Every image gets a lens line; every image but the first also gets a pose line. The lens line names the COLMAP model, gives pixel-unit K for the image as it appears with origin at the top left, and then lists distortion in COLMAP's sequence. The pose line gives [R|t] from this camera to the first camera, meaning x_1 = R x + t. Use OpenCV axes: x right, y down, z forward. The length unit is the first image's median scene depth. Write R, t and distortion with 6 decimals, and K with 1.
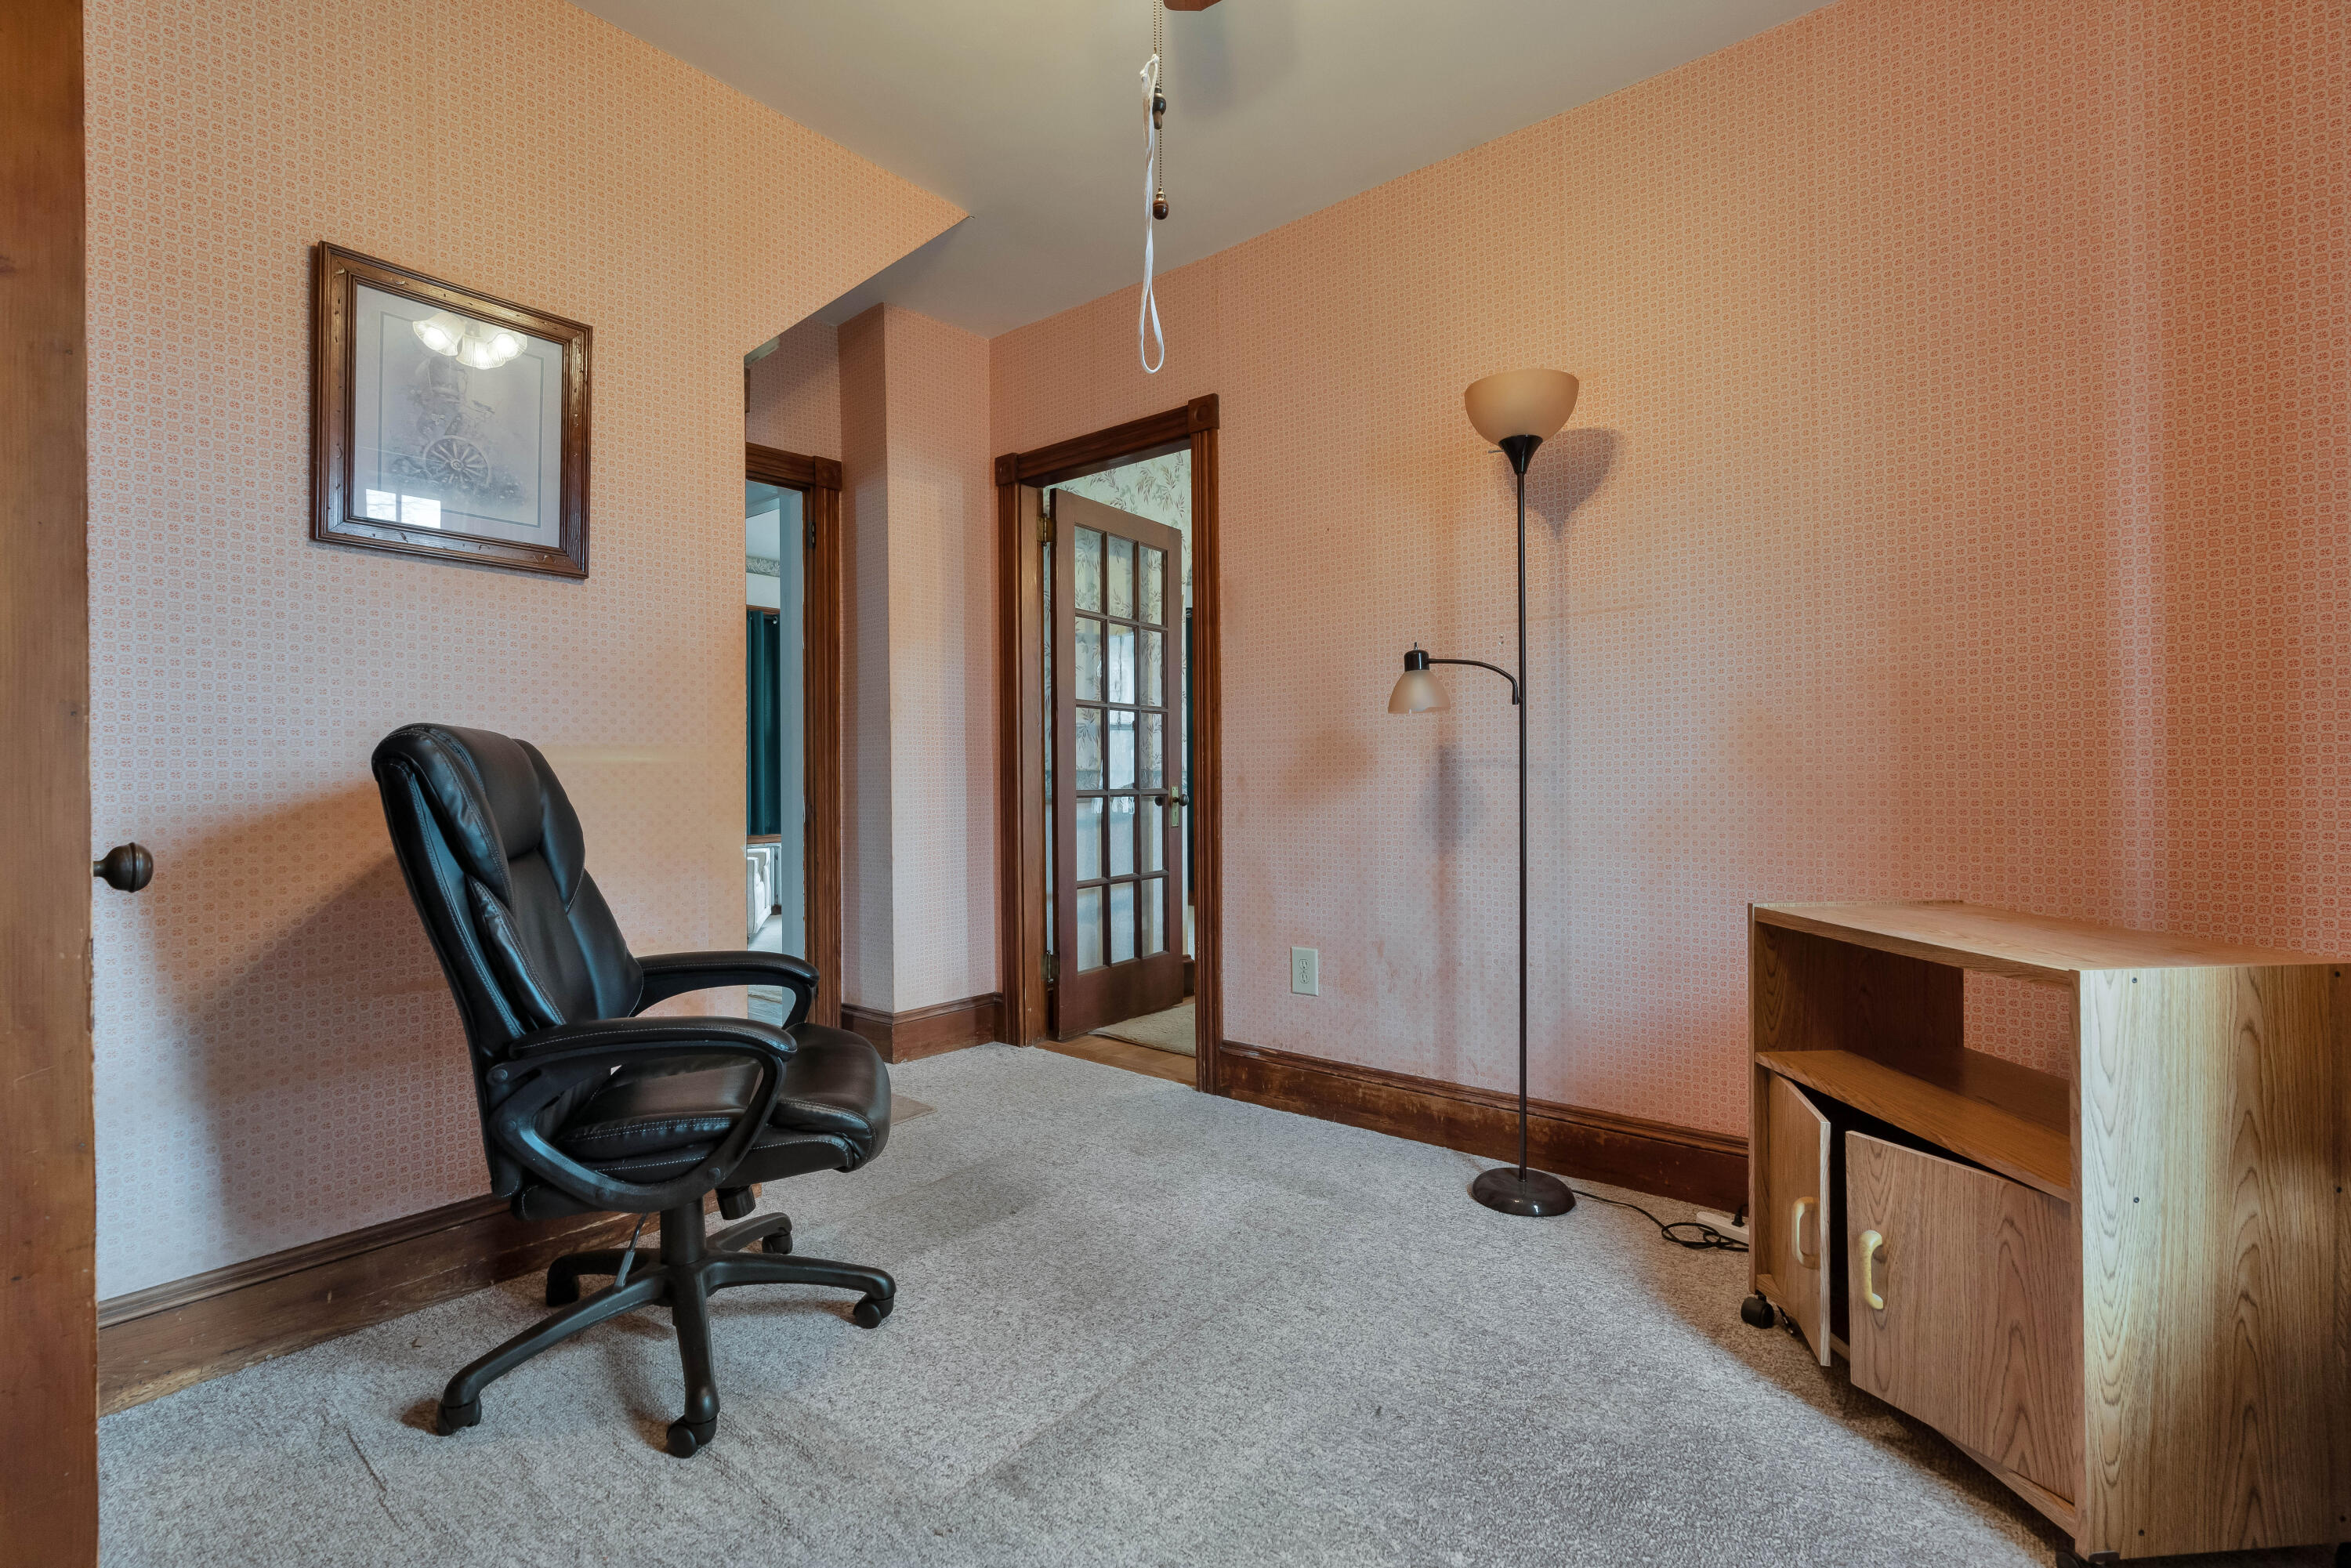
lens RADIAL K [[1051.6, 0, 1182.7], [0, 1051.6, 778.9], [0, 0, 1]] dist [-0.012957, 0.005597]
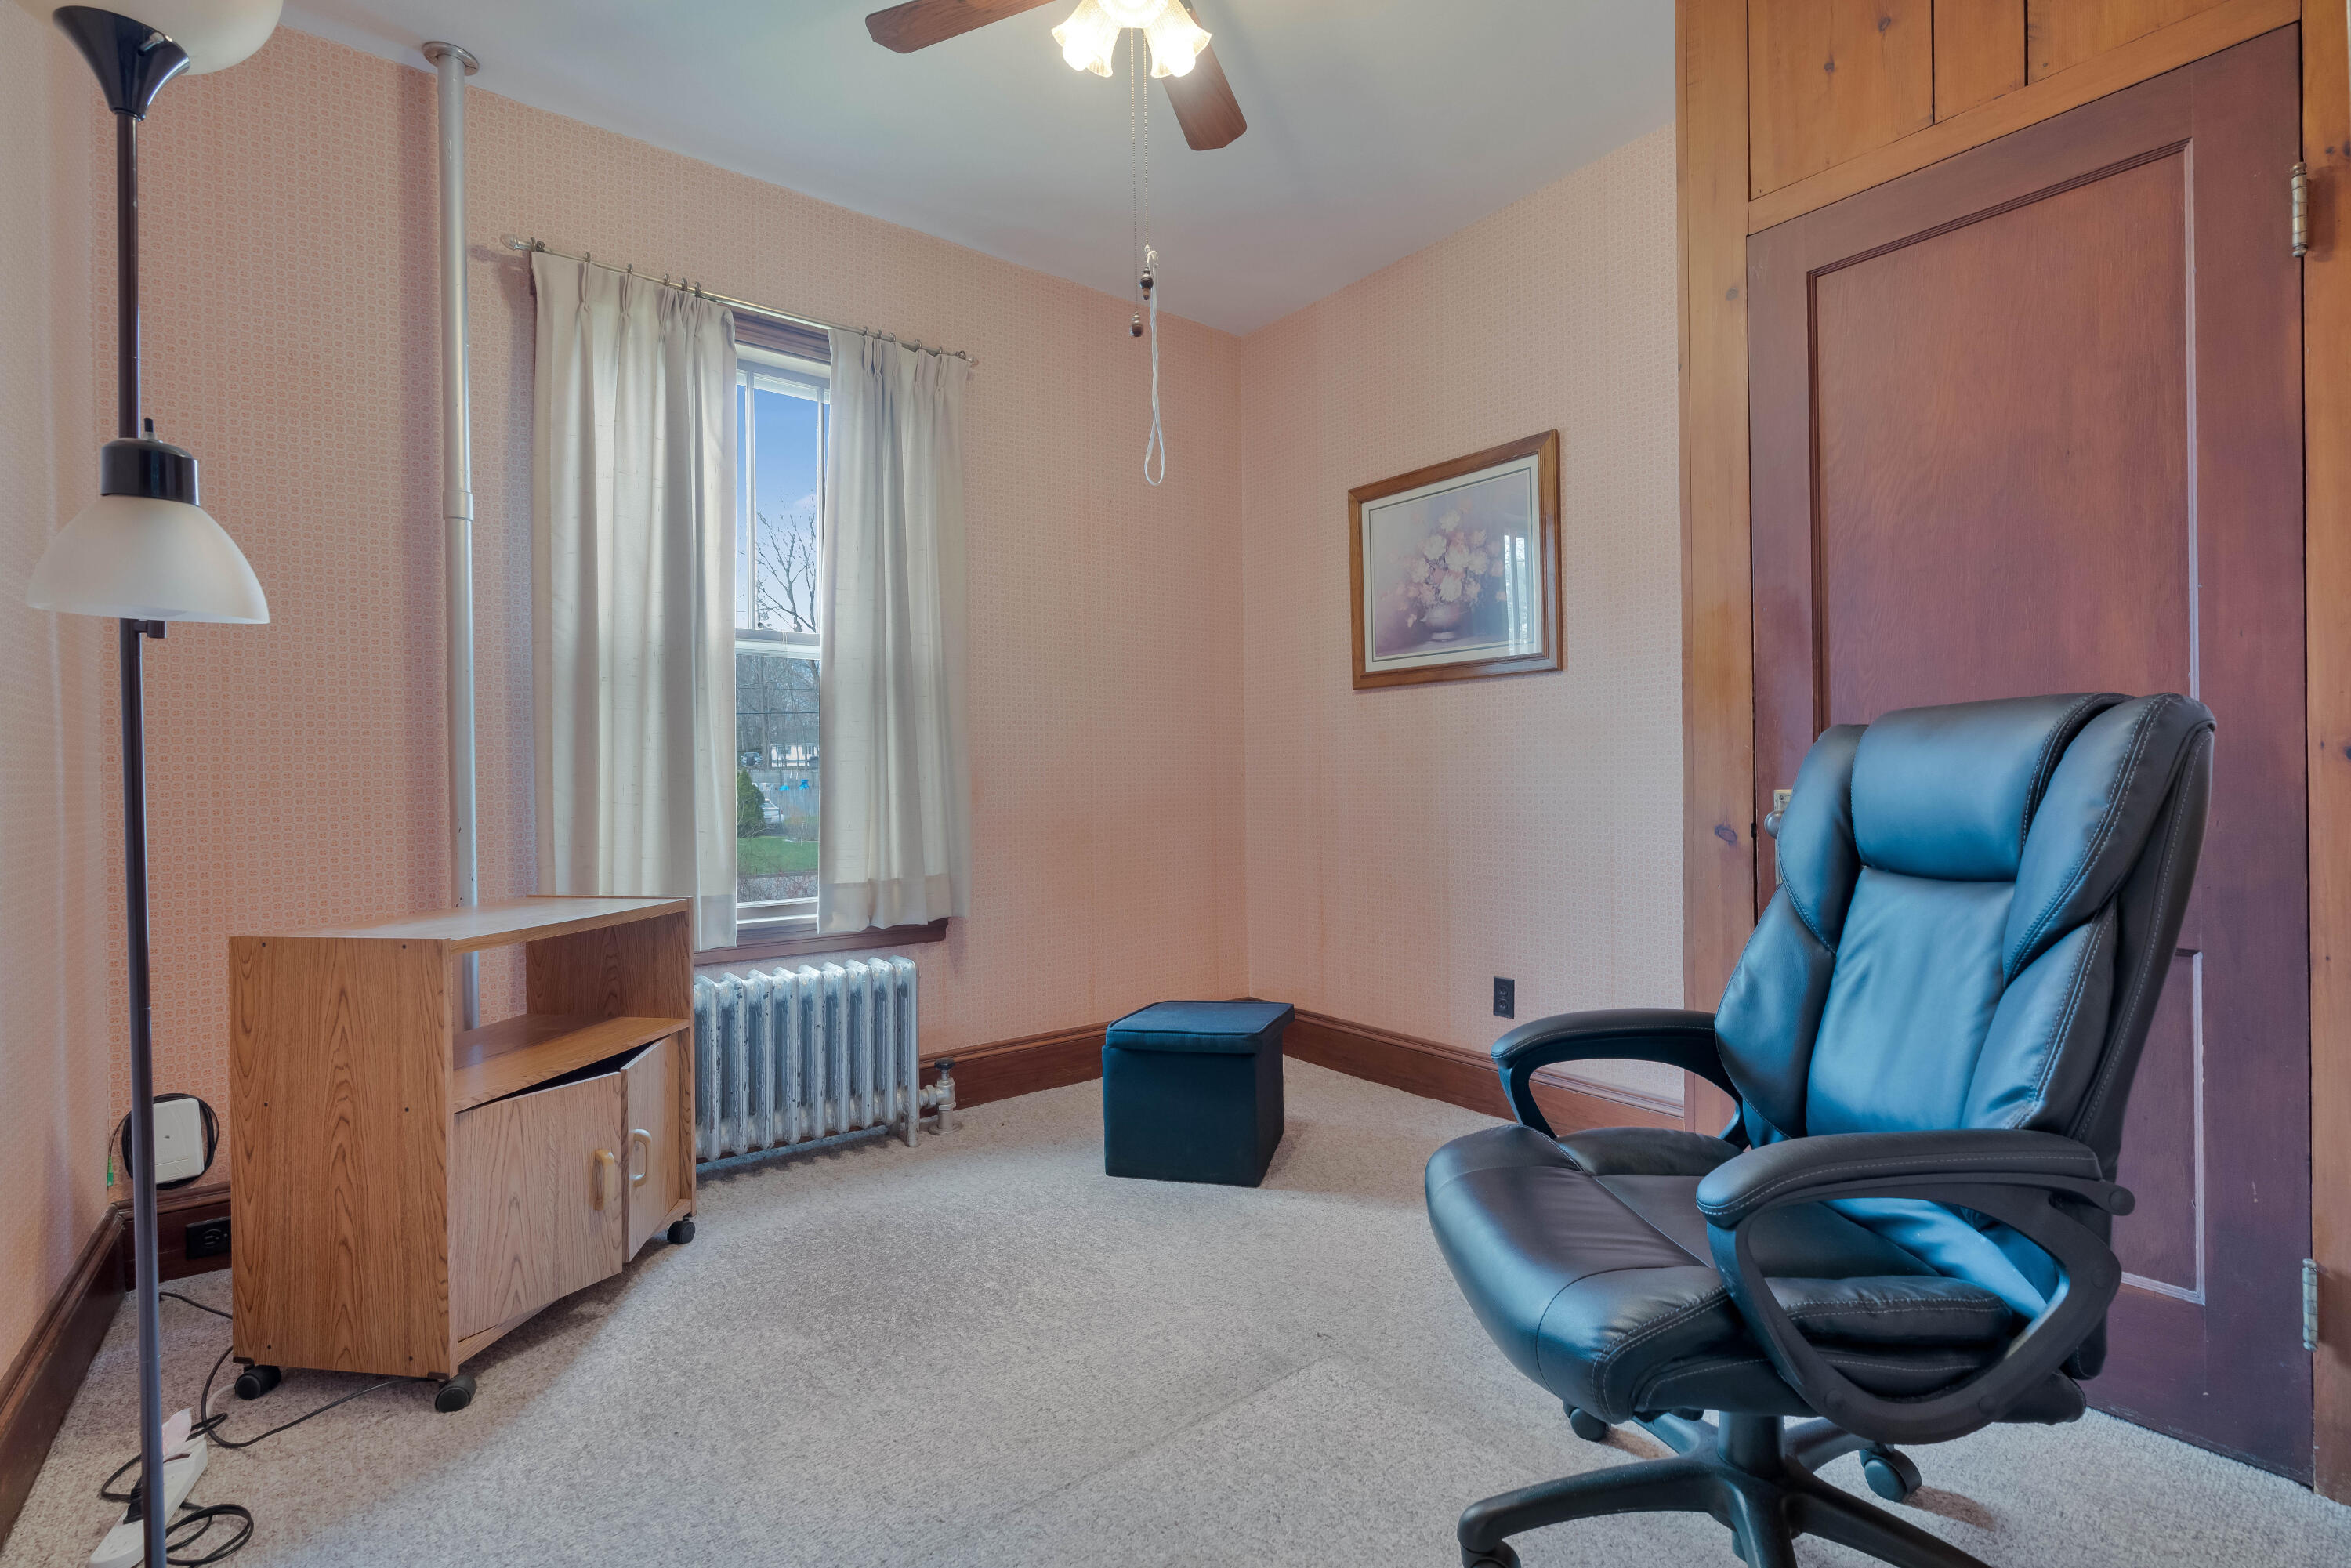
lens RADIAL K [[1051.6, 0, 1182.7], [0, 1051.6, 778.9], [0, 0, 1]] dist [-0.012957, 0.005597]
pose [[-0.975851, 0.016377, 0.217823, -0.327144], [0.016432, 0.999864, -0.001558, -0.005646], [-0.217818, 0.002058, -0.975987, 2.168502]]
